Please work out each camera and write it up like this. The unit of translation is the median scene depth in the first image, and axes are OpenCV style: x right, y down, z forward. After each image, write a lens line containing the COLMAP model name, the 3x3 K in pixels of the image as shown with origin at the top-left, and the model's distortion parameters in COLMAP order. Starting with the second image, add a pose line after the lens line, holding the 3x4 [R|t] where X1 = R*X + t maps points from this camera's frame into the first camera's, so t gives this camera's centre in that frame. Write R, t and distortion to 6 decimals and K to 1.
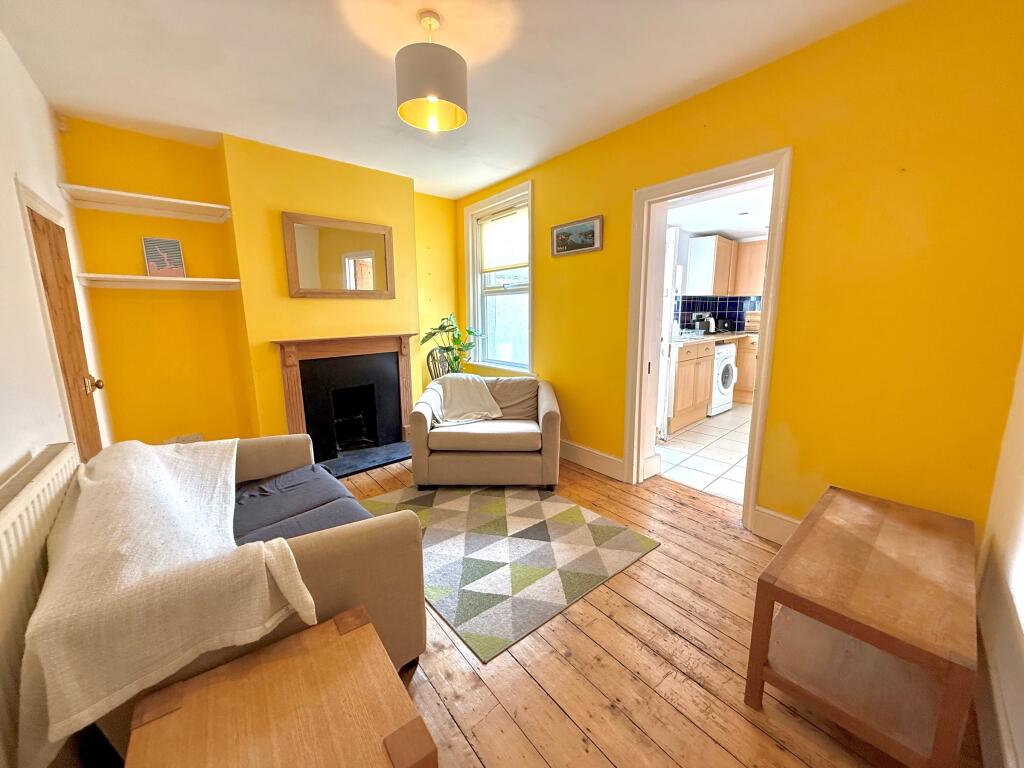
lens RADIAL K [[409.1, 0, 514.6], [0, 409.1, 380.1], [0, 0, 1]] dist [0.000836, -0.000405]
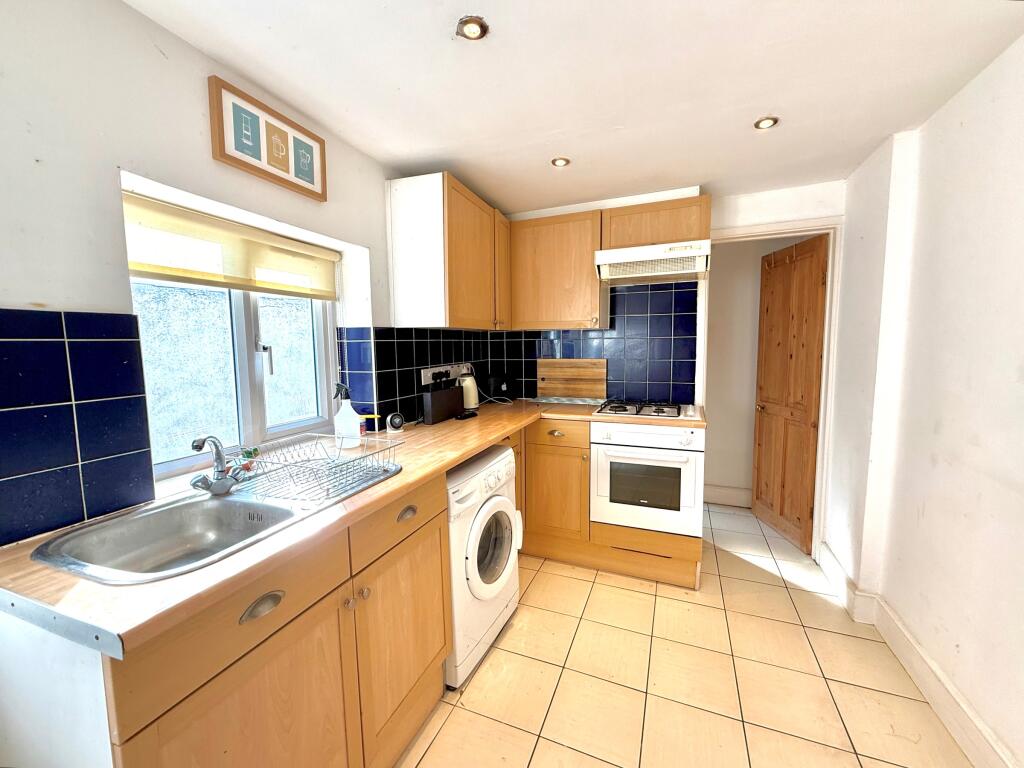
lens RADIAL K [[409.1, 0, 510.8], [0, 409.1, 381.7], [0, 0, 1]] dist [0.000836, -0.000405]
pose [[0.917928, -0.047366, 0.393909, 0.350700], [0.081067, 0.994293, -0.069351, -0.113220], [-0.388376, 0.095592, 0.916530, 0.577314]]
